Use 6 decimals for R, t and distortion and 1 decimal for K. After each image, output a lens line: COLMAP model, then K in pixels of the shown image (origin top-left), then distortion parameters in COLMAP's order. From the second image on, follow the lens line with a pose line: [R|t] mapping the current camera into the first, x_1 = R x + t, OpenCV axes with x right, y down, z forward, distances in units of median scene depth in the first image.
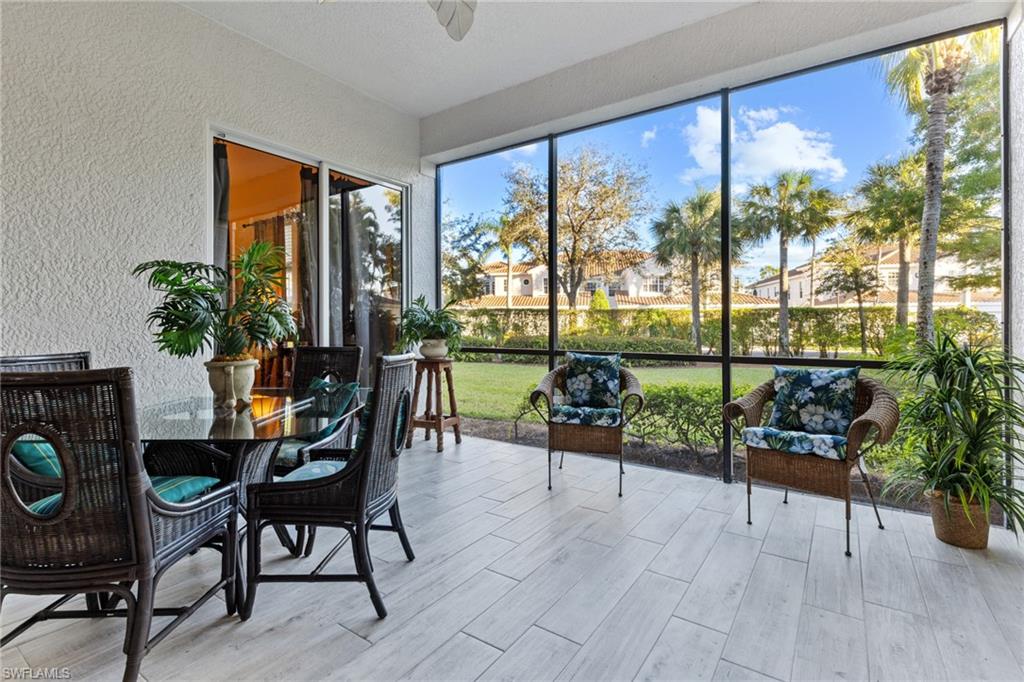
lens RADIAL K [[464.4, 0, 519.9], [0, 464.4, 326.5], [0, 0, 1]] dist [0.007555, -0.002559]
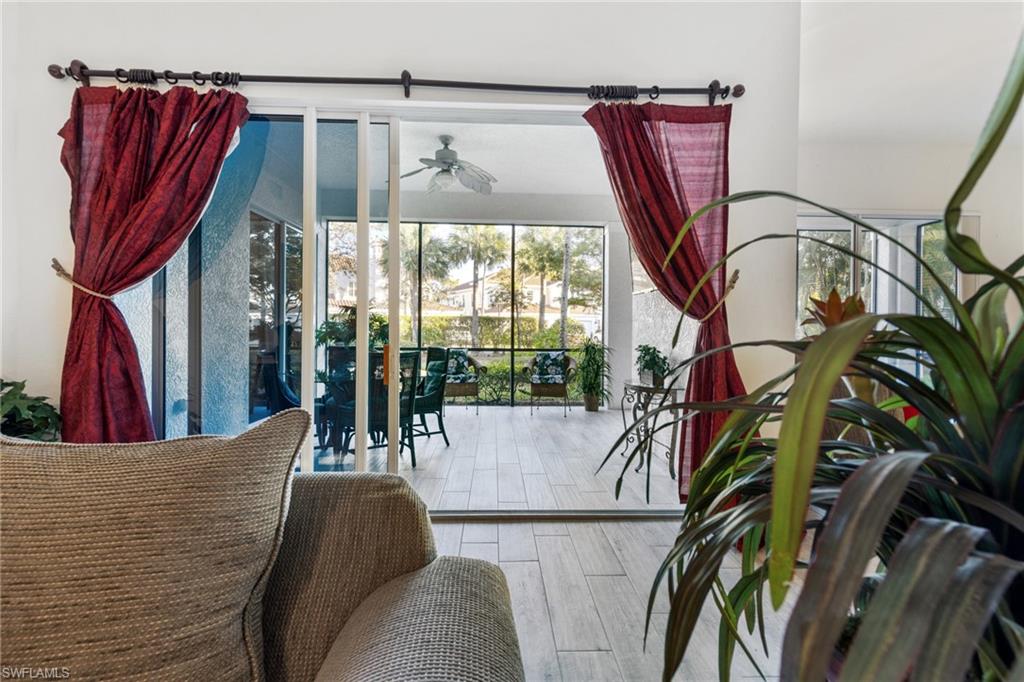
lens RADIAL K [[464.4, 0, 517.3], [0, 464.4, 331.7], [0, 0, 1]] dist [0.007555, -0.002559]
pose [[0.788653, 0.004410, 0.614822, -1.015268], [-0.009171, 0.999947, 0.004592, -0.026866], [-0.614770, -0.009260, 0.788652, -0.833506]]
